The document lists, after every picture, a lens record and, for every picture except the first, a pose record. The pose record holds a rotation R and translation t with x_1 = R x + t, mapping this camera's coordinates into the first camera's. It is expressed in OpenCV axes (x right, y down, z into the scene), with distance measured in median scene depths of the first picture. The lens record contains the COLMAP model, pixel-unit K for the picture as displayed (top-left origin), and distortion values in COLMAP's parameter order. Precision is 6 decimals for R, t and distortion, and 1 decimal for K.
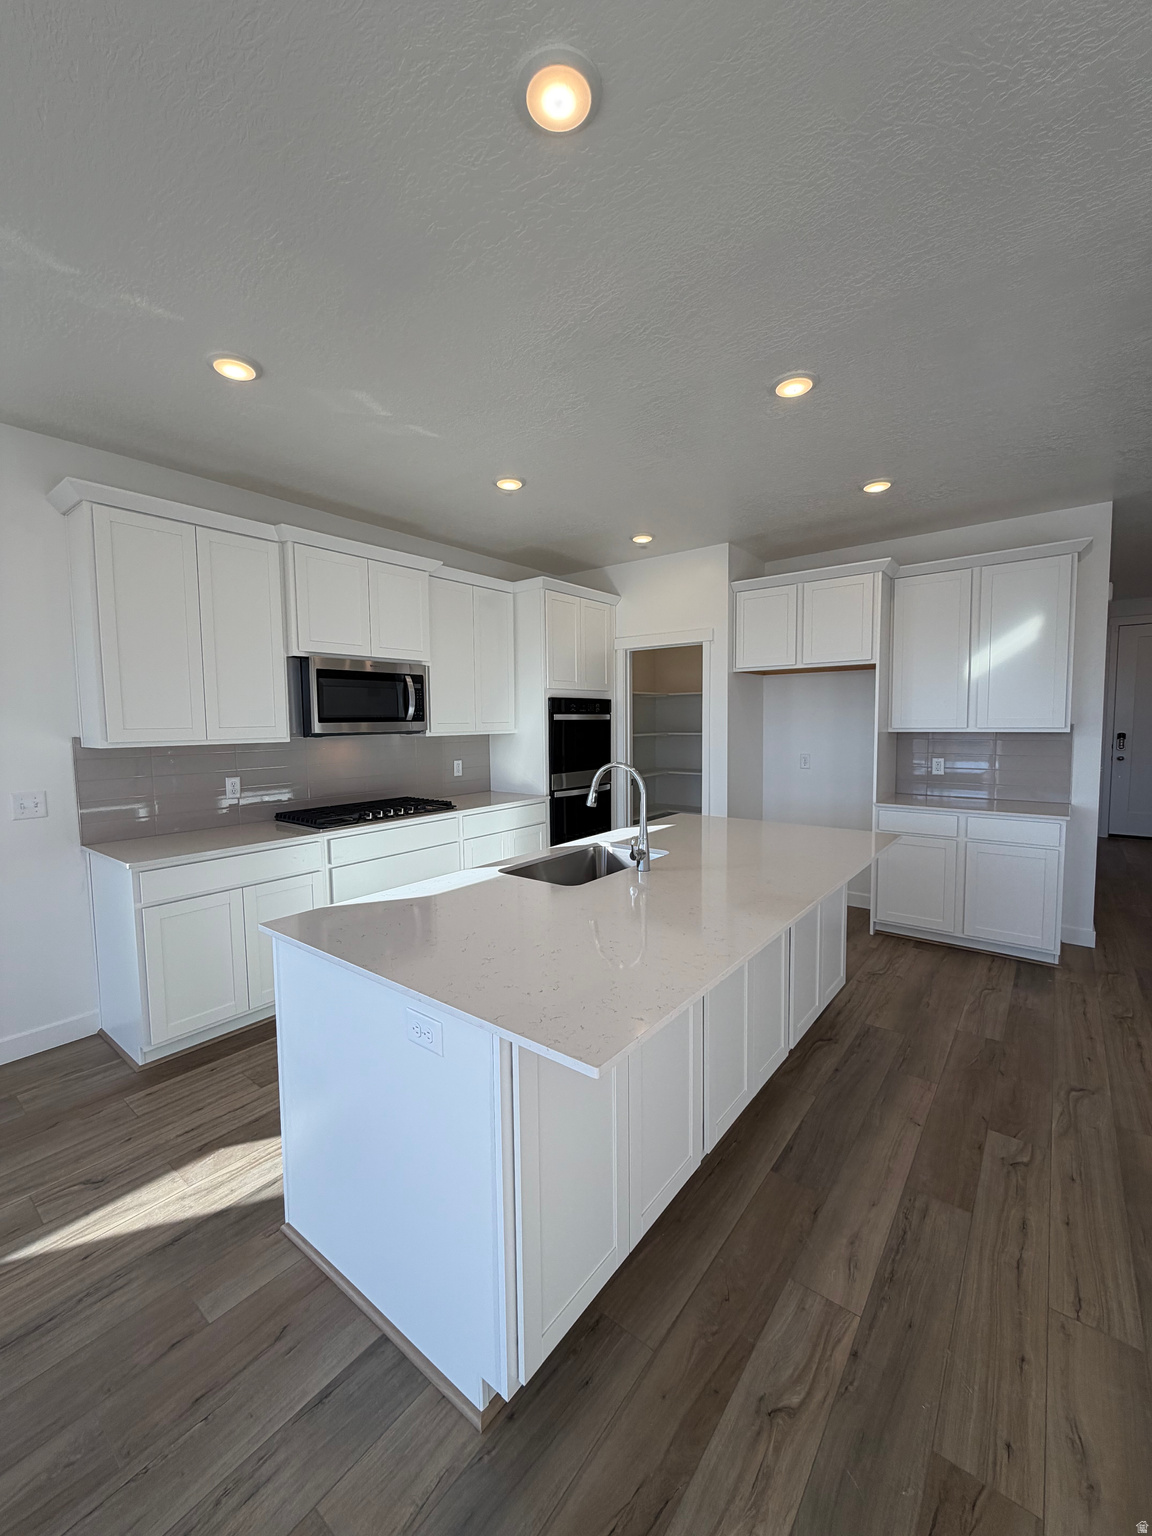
lens RADIAL K [[611.2, 0, 573.1], [0, 611.2, 767.8], [0, 0, 1]] dist [0.004051, 0.000796]
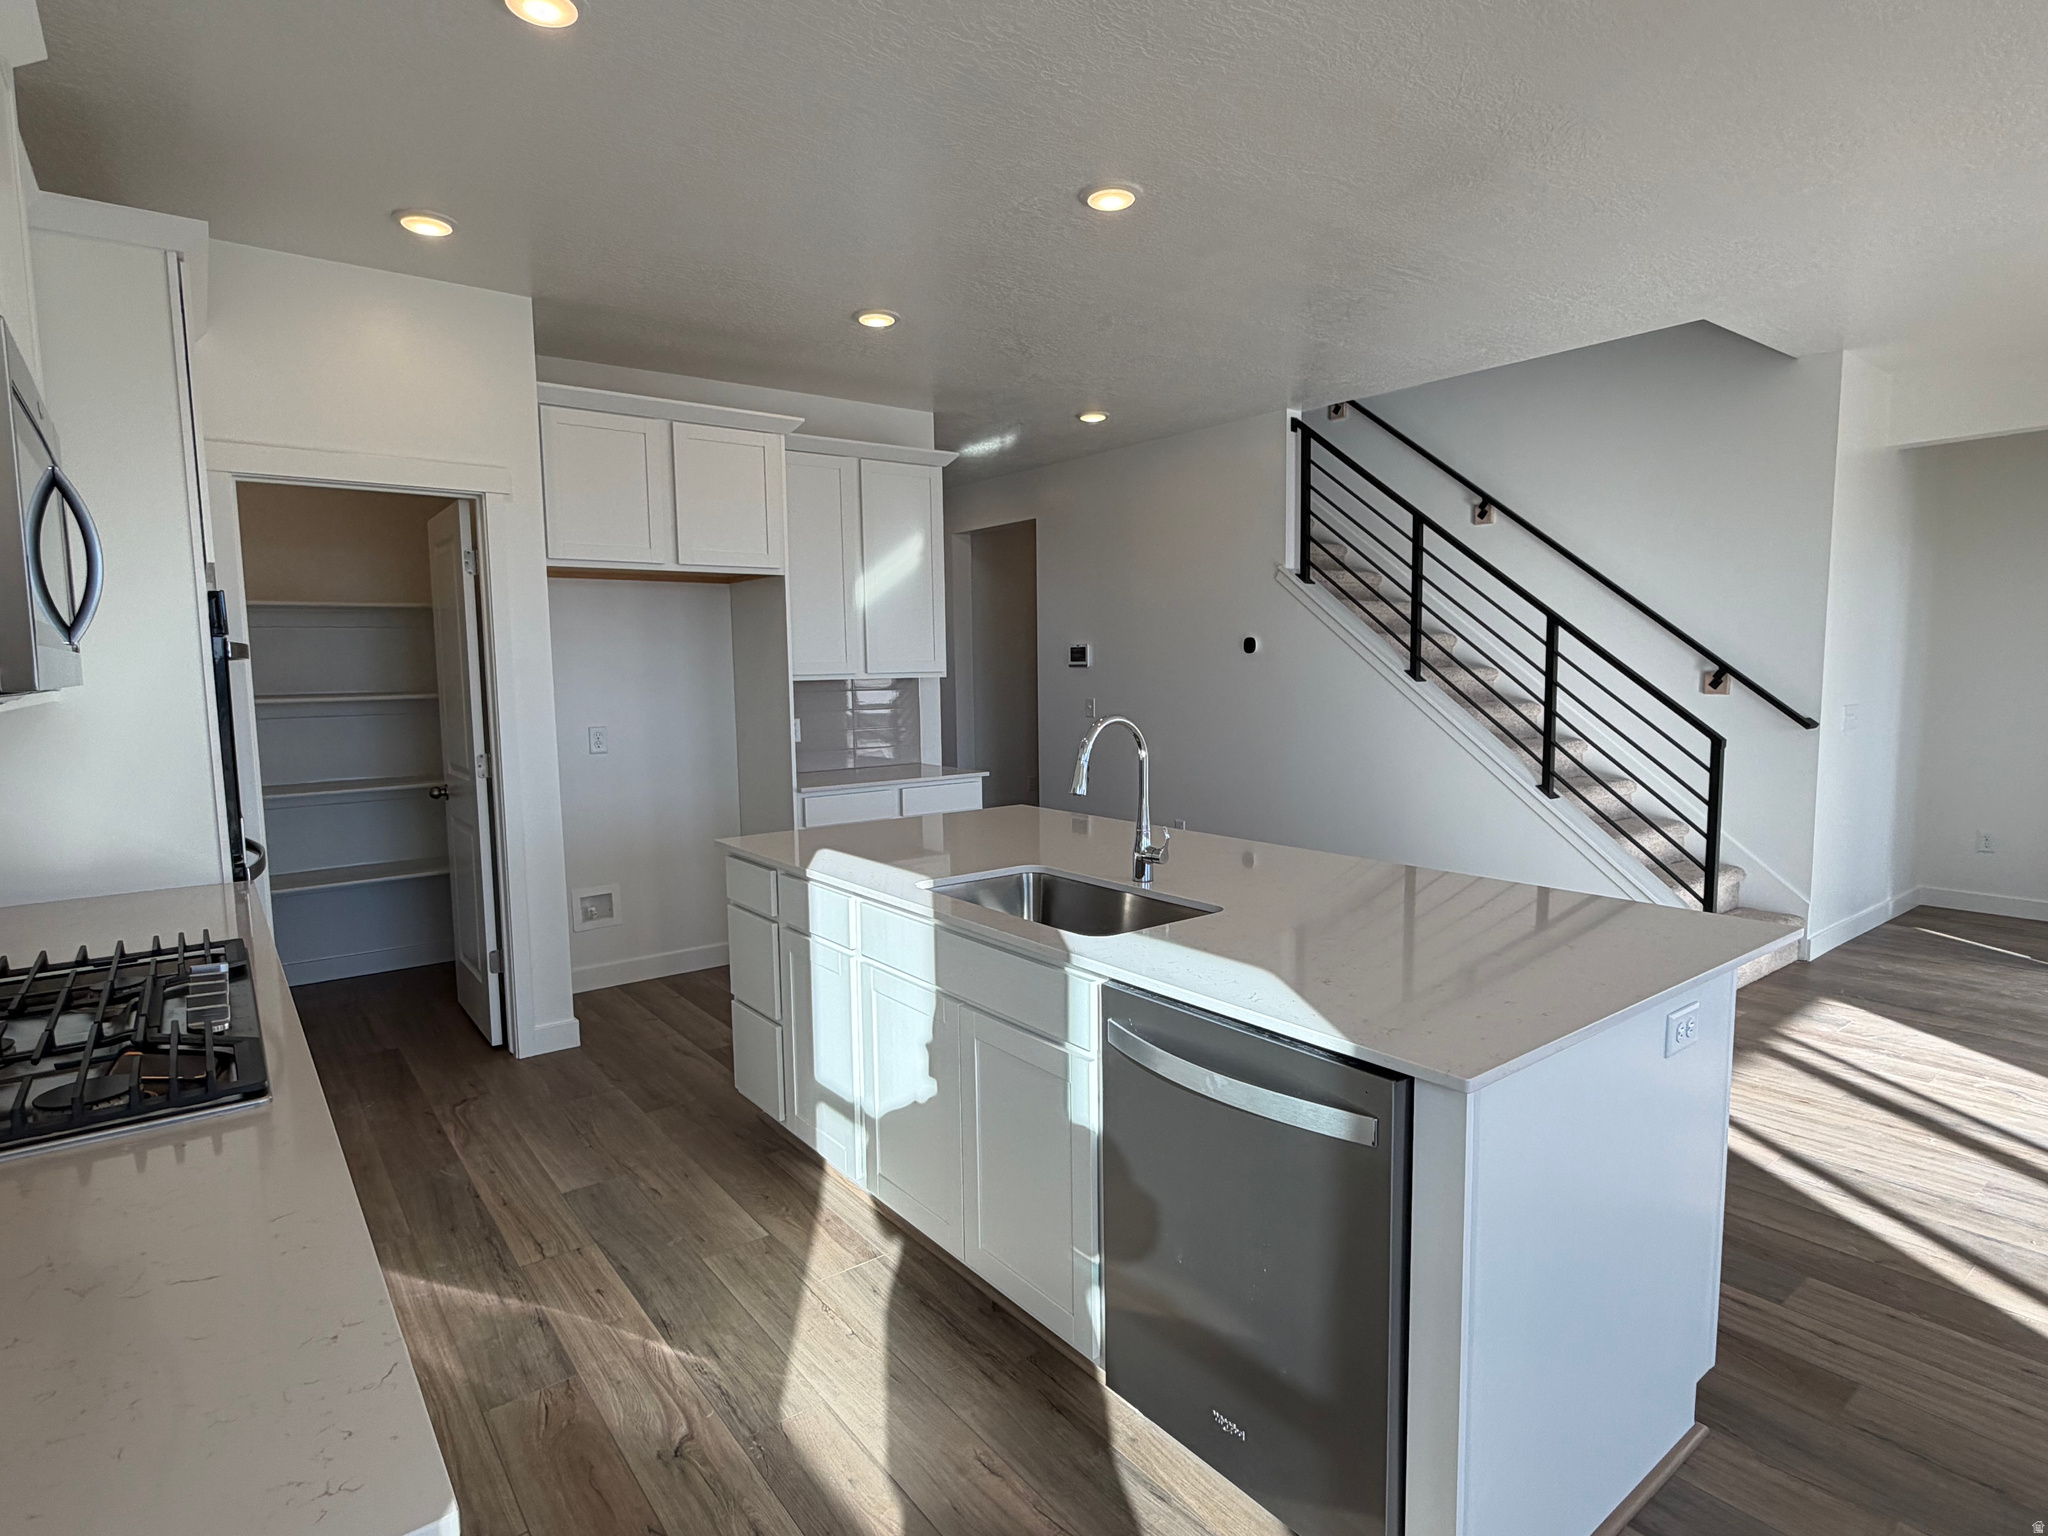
lens RADIAL K [[1085.0, 0, 1017.4], [0, 1085.0, 774.6], [0, 0, 1]] dist [0.013621, -0.001127]
pose [[0.247824, -0.097284, 0.963908, -0.632876], [0.089204, 0.993010, 0.077287, -0.026940], [-0.964690, 0.066831, 0.254770, 0.516385]]
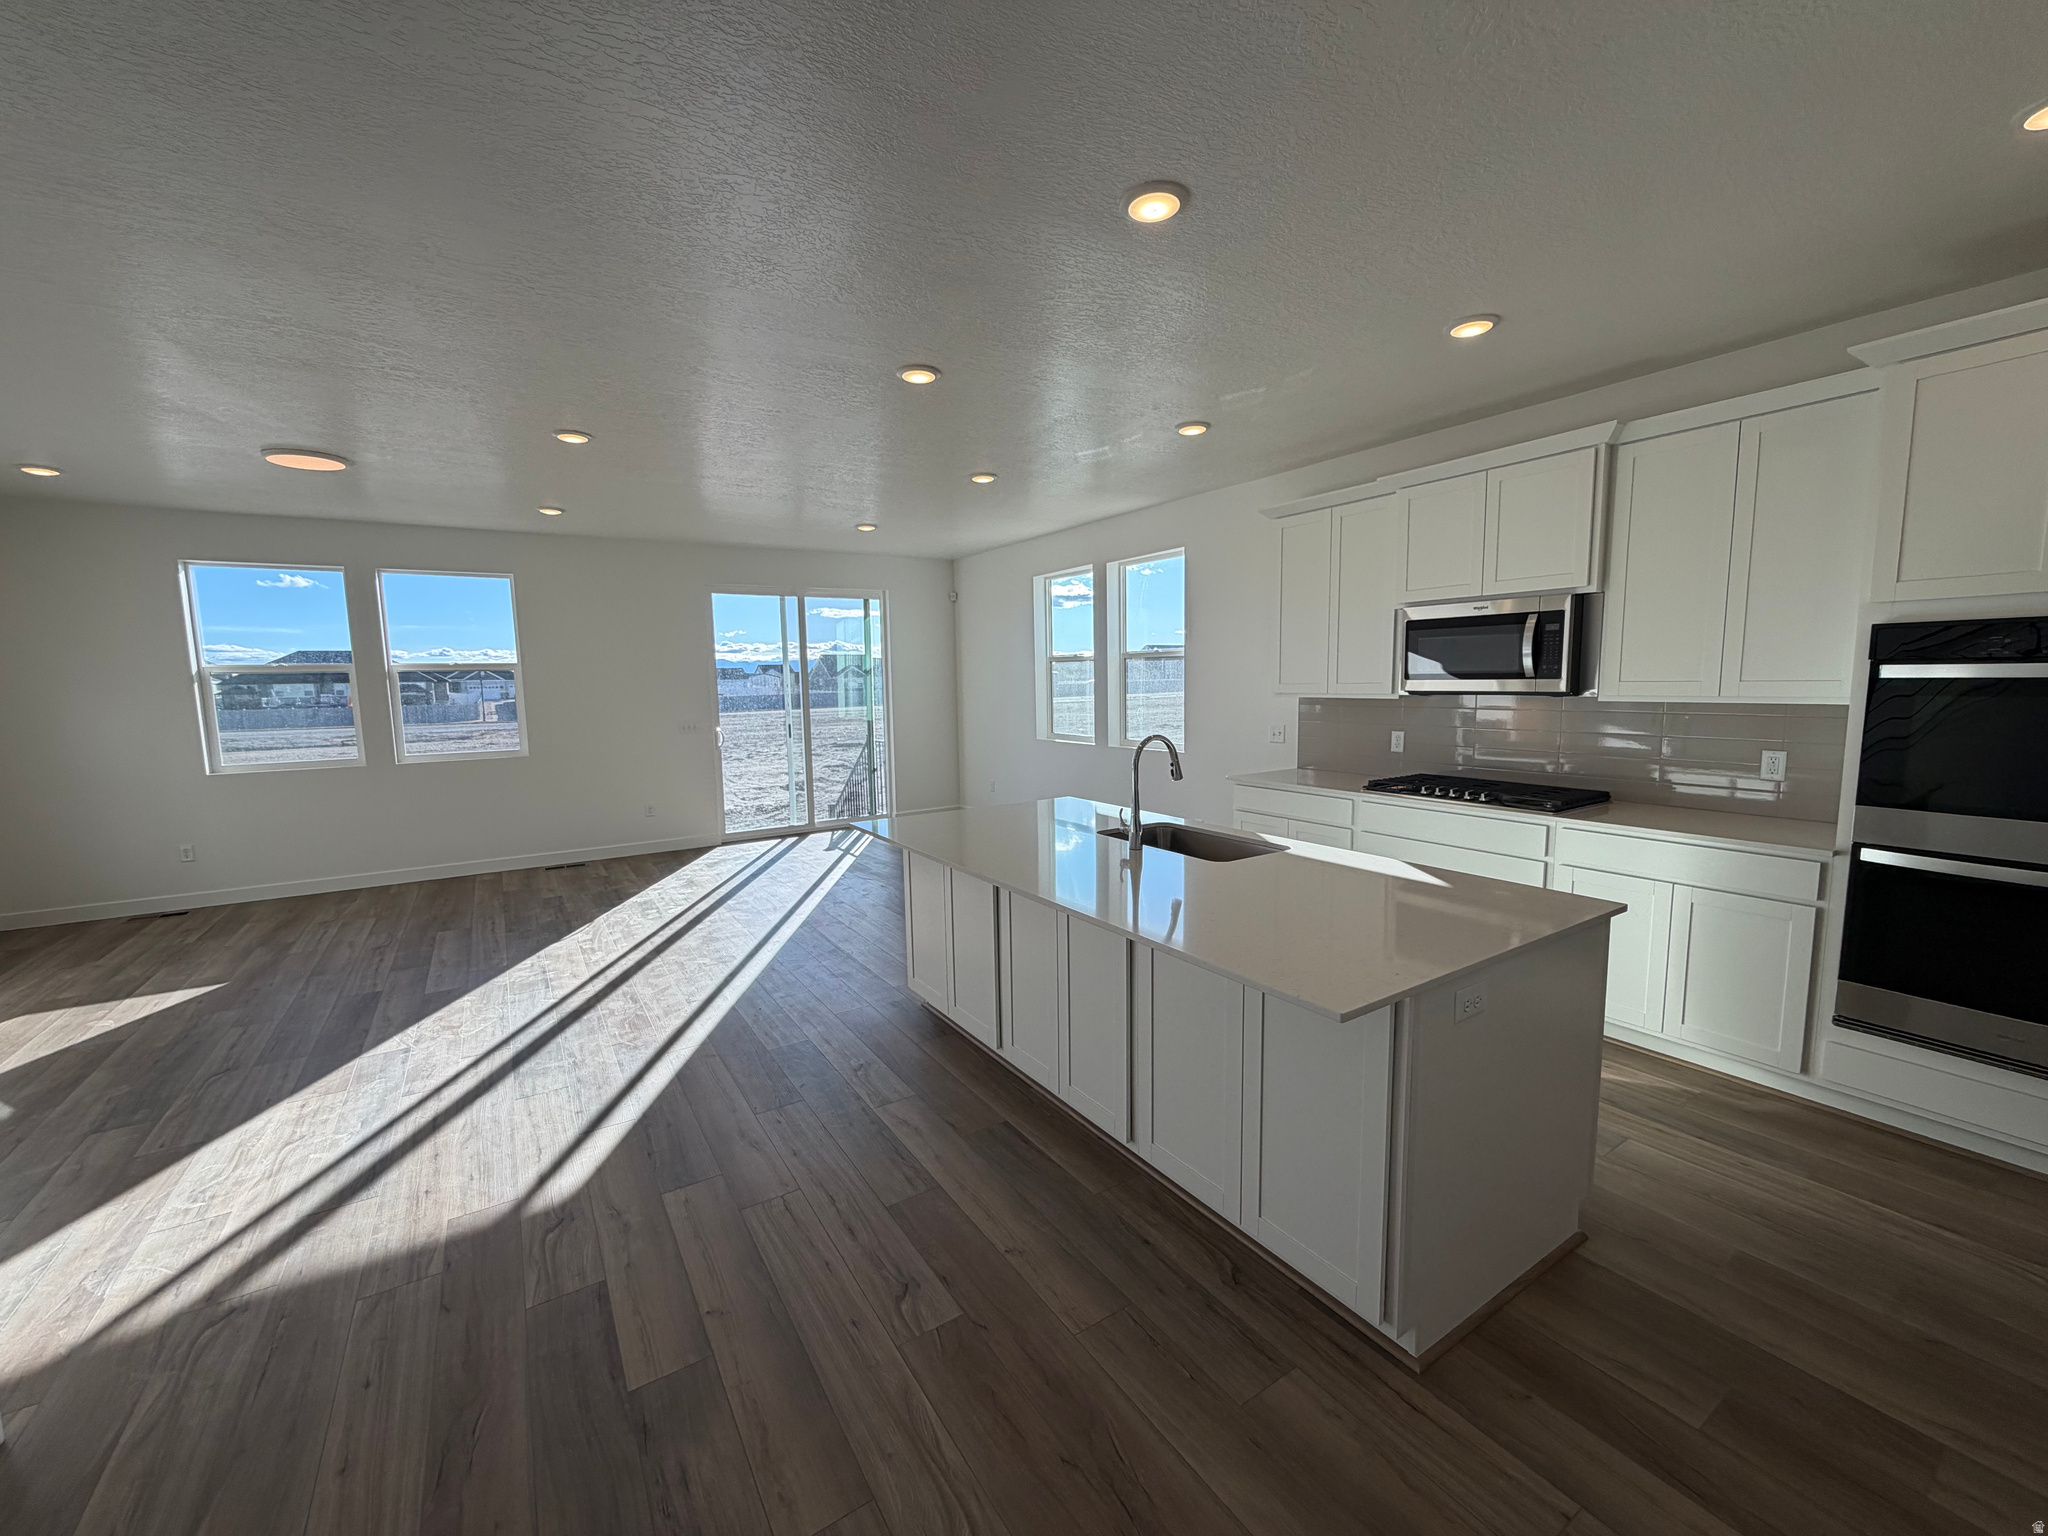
lens RADIAL K [[814.9, 0, 1027.2], [0, 814.9, 777.7], [0, 0, 1]] dist [0.004051, 0.000796]
pose [[-0.315005, 0.131996, -0.939866, 0.839133], [-0.056942, 0.985869, 0.157542, -0.080590], [0.947380, 0.103144, -0.303037, 0.754734]]
